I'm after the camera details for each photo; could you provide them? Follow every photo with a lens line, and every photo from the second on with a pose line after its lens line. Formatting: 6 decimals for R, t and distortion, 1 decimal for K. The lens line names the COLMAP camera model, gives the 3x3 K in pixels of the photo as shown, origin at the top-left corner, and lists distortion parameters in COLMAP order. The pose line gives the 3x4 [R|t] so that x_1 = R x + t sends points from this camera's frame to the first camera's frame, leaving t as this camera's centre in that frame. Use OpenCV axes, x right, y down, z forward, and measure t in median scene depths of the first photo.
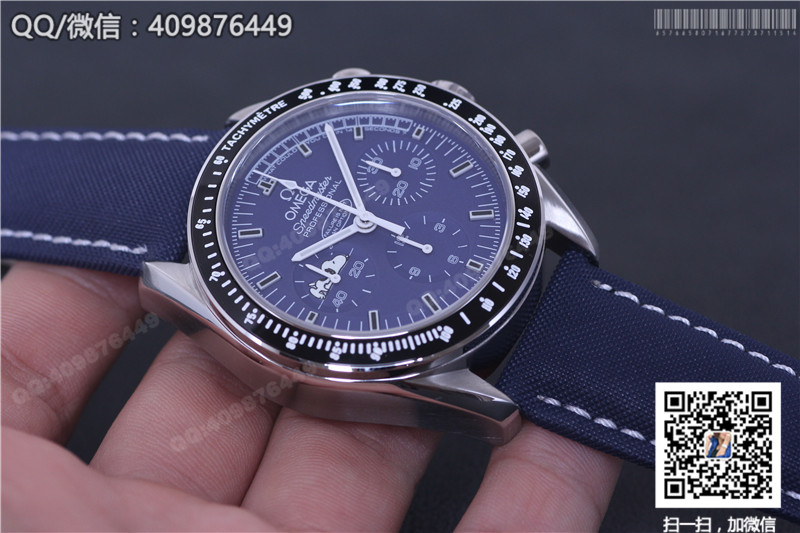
lens RADIAL K [[3346.0, 0, 400.0], [0, 3346.0, 266.5], [0, 0, 1]] dist [0.076281, 0.390680]
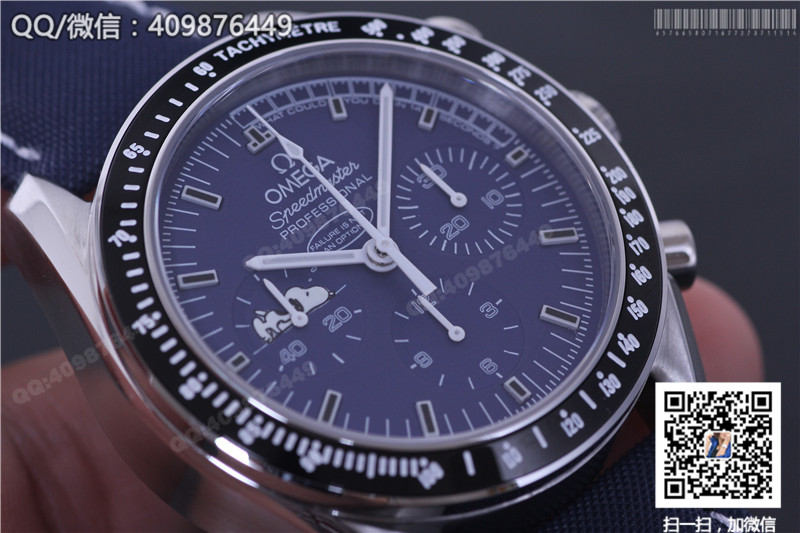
lens RADIAL K [[3892.6, 0, 400.0], [0, 3892.6, 266.5], [0, 0, 1]] dist [-0.154988, 1.454278]
pose [[0.919003, 0.394076, -0.011706, 0.002078], [-0.394228, 0.918860, -0.016735, -0.000588], [0.004161, 0.019994, 0.999791, 0.284476]]
